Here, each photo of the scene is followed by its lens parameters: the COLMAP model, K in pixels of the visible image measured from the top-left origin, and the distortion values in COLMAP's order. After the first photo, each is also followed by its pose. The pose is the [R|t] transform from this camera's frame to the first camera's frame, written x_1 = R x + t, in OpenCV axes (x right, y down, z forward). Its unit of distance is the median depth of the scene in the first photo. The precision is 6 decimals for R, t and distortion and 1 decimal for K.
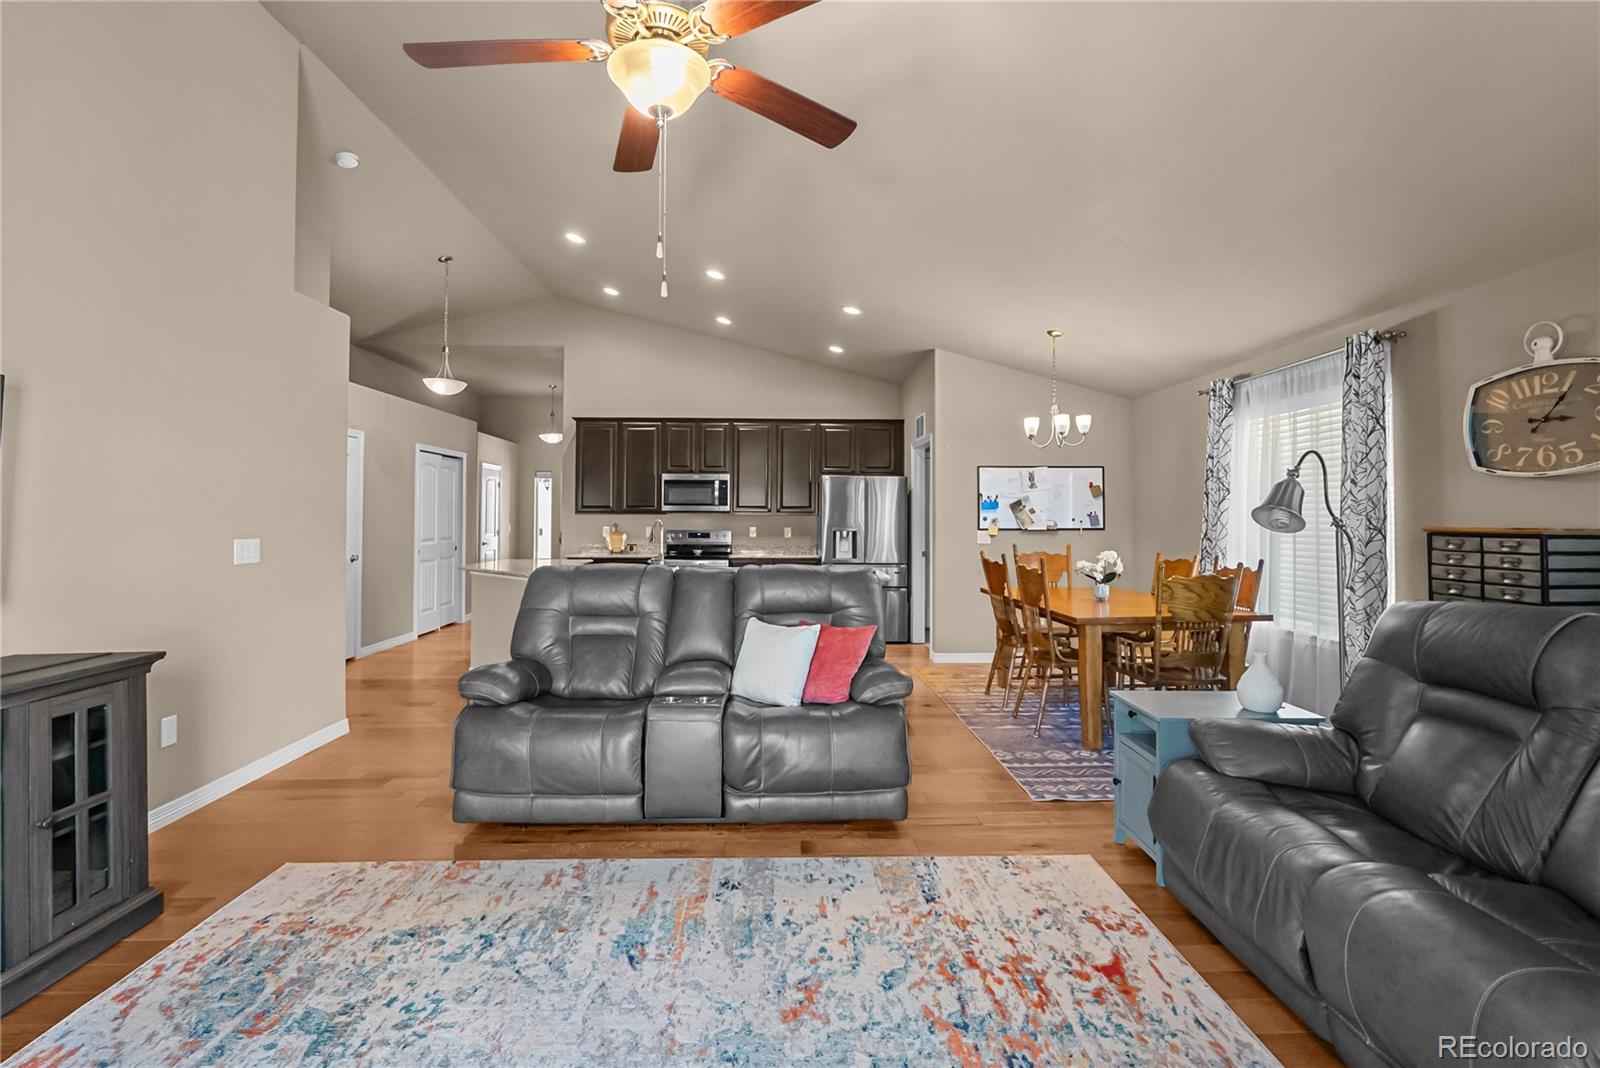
lens RADIAL K [[713.2, 0, 792.4], [0, 713.2, 507.5], [0, 0, 1]] dist [-0.007714, 0.000540]
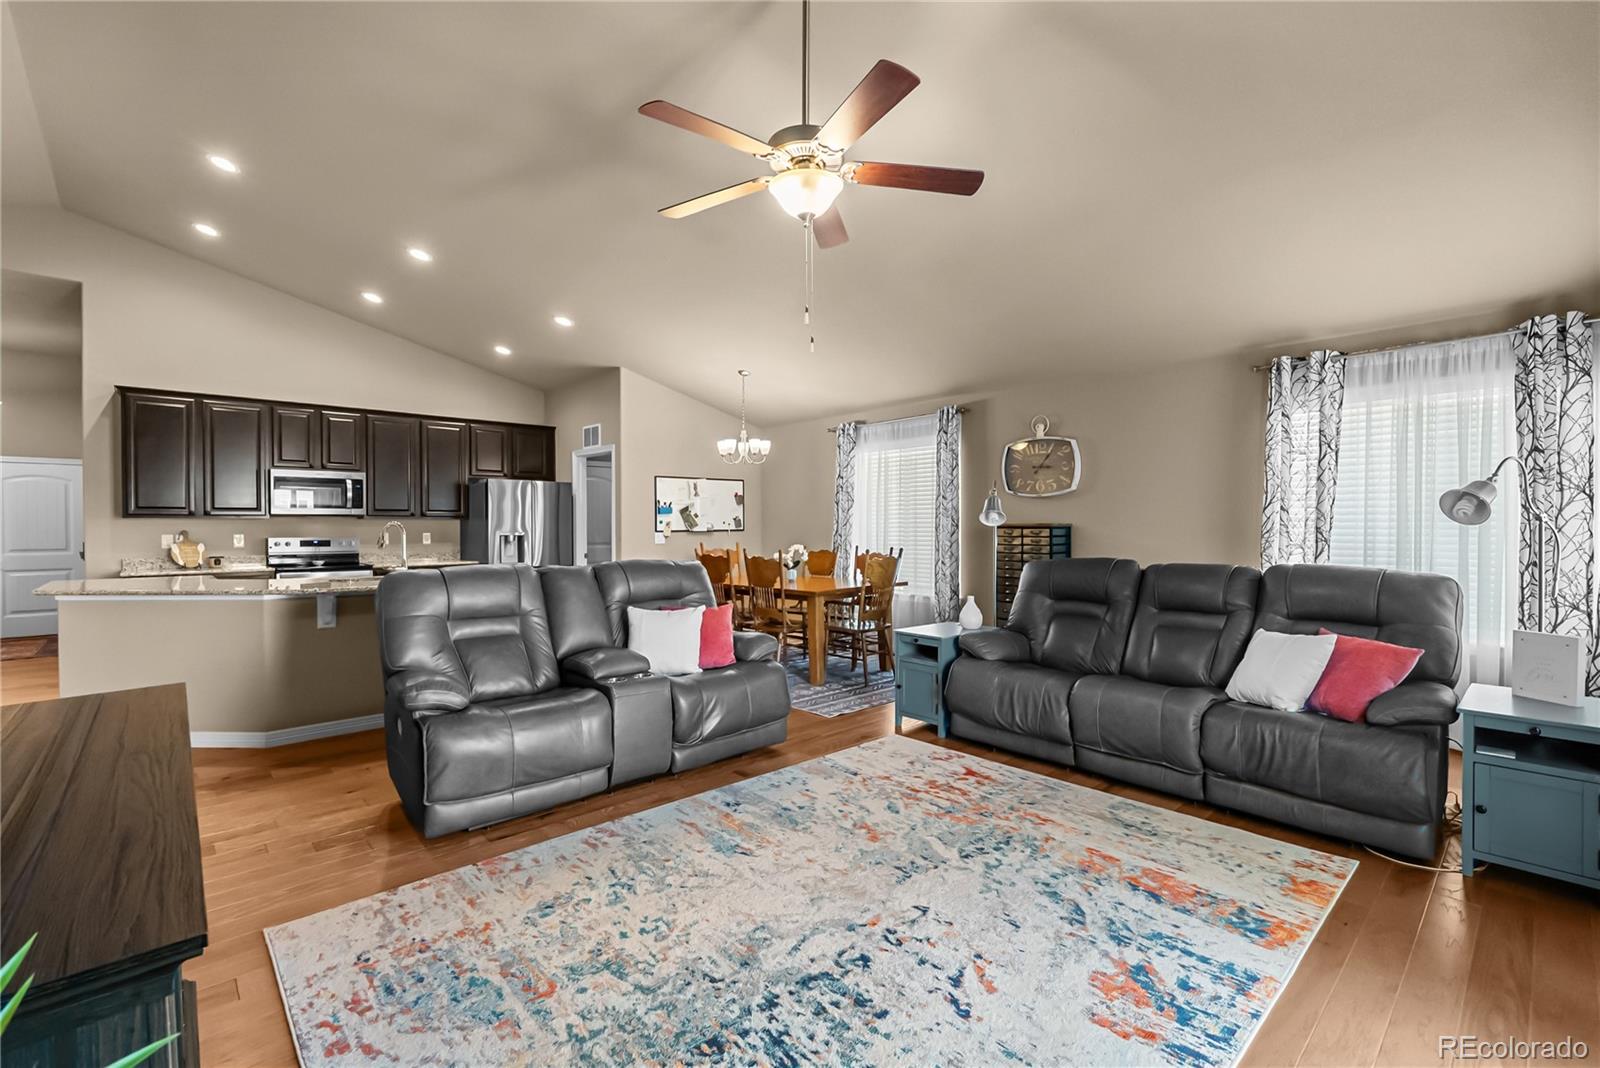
lens RADIAL K [[713.2, 0, 797.6], [0, 713.2, 533.3], [0, 0, 1]] dist [-0.007714, 0.000540]
pose [[0.753986, -0.011593, 0.656789, -0.434508], [-0.004703, 0.999723, 0.023045, 0.008704], [-0.656874, -0.020465, 0.753723, -0.014078]]
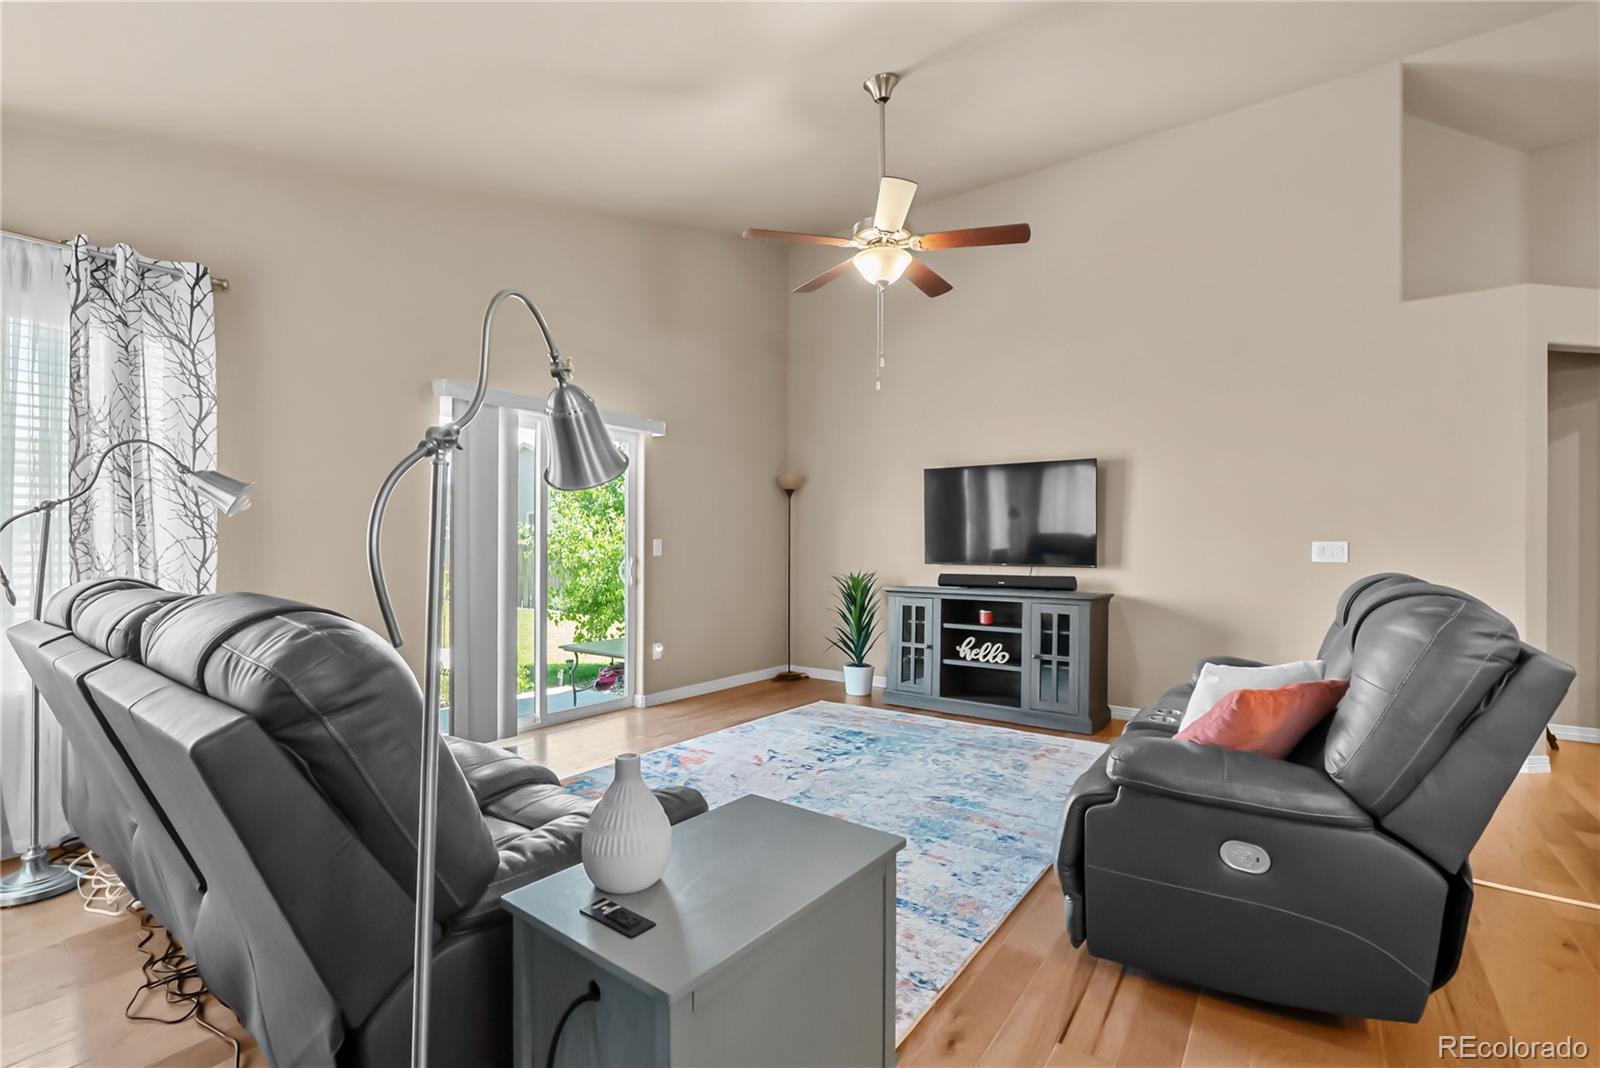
lens RADIAL K [[713.2, 0, 799.4], [0, 713.2, 545.0], [0, 0, 1]] dist [-0.007714, 0.000540]
pose [[-0.607718, -0.004219, -0.794142, 0.521200], [0.006980, 0.999919, -0.010654, 0.041848], [0.794122, -0.012018, -0.607639, 0.744408]]
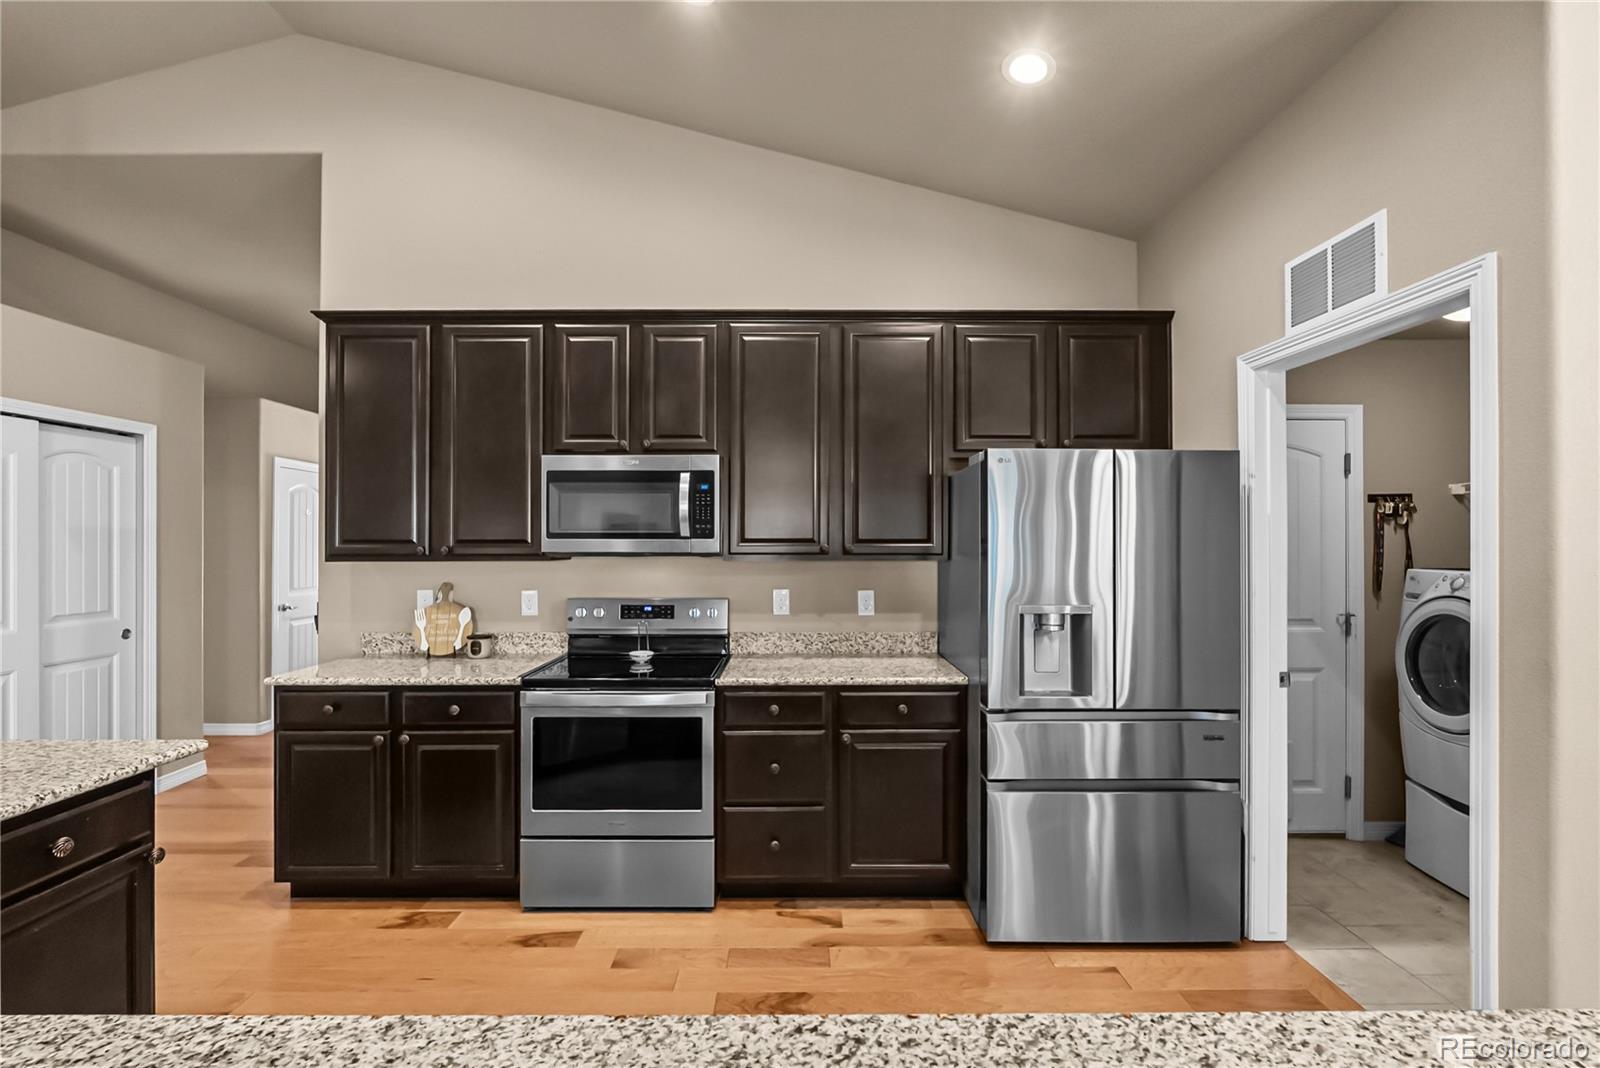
lens RADIAL K [[713.2, 0, 792.0], [0, 713.2, 543.8], [0, 0, 1]] dist [-0.007714, 0.000540]
pose [[0.999552, -0.003443, -0.029732, -0.063134], [0.003854, 0.999898, 0.013782, -0.007758], [0.029682, -0.013890, 0.999463, 1.031689]]
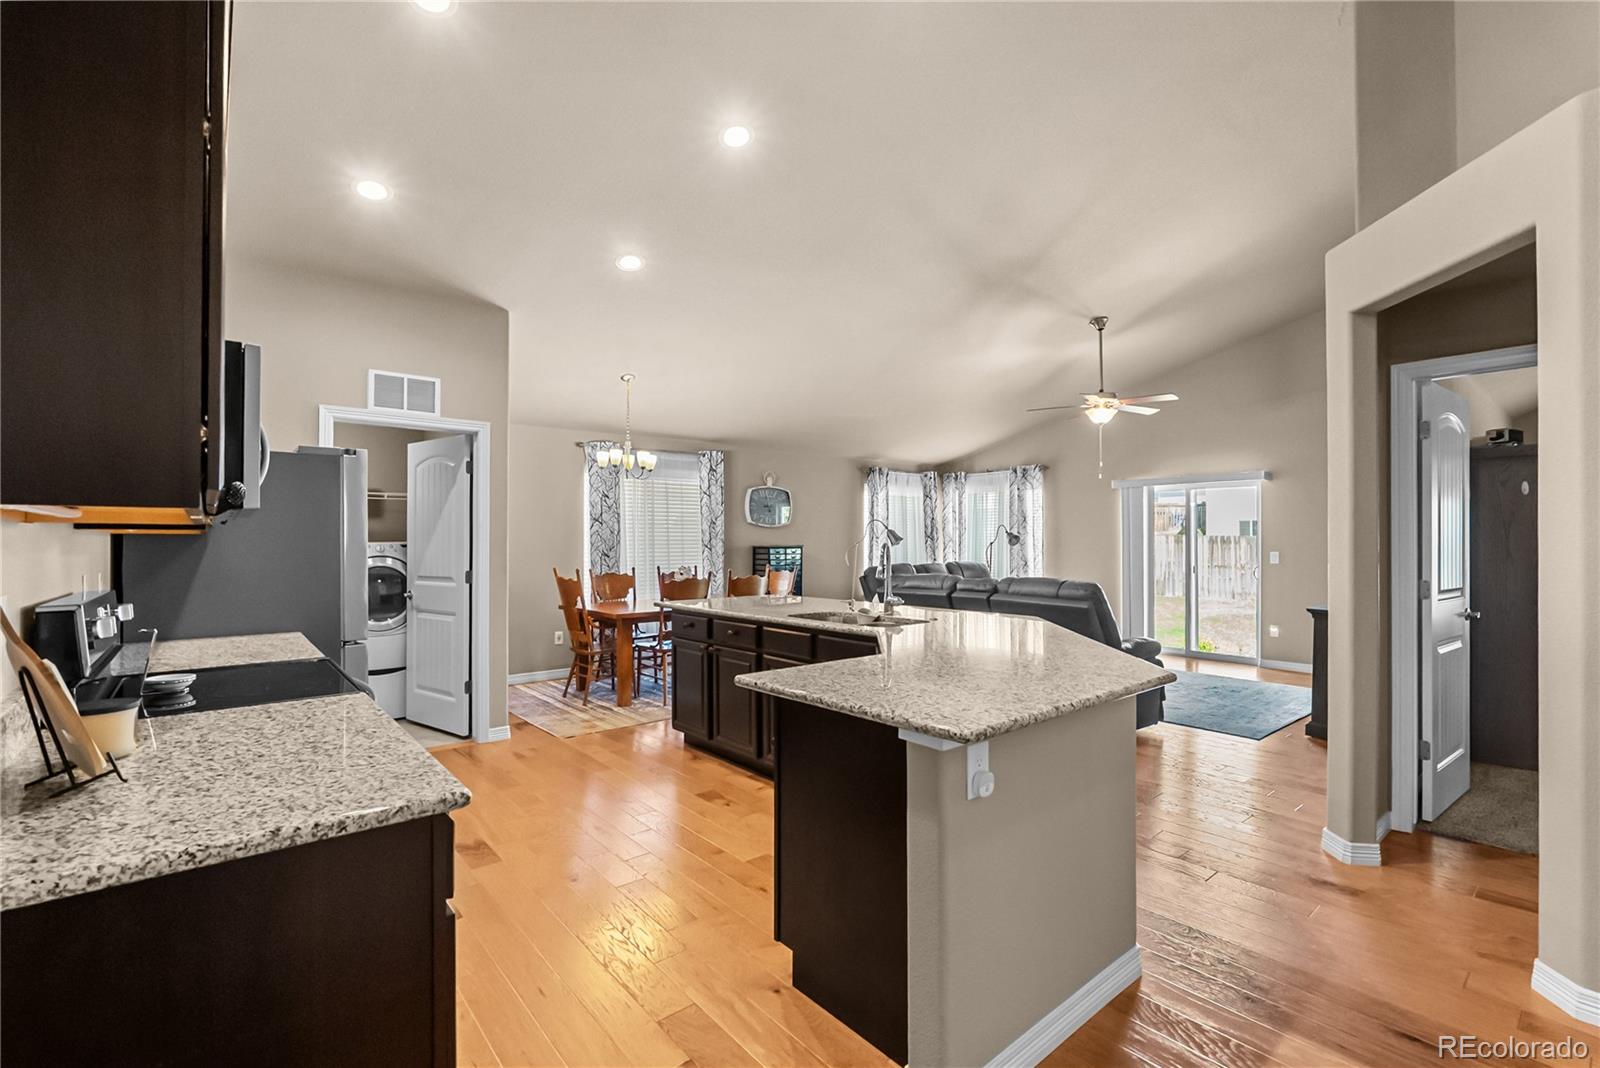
lens RADIAL K [[713.2, 0, 798.3], [0, 713.2, 538.4], [0, 0, 1]] dist [-0.007714, 0.000540]
pose [[-0.616959, 0.002926, 0.786990, -0.770247], [-0.011712, 0.999848, -0.012899, 0.024165], [-0.786908, -0.017175, -0.616831, 1.659966]]
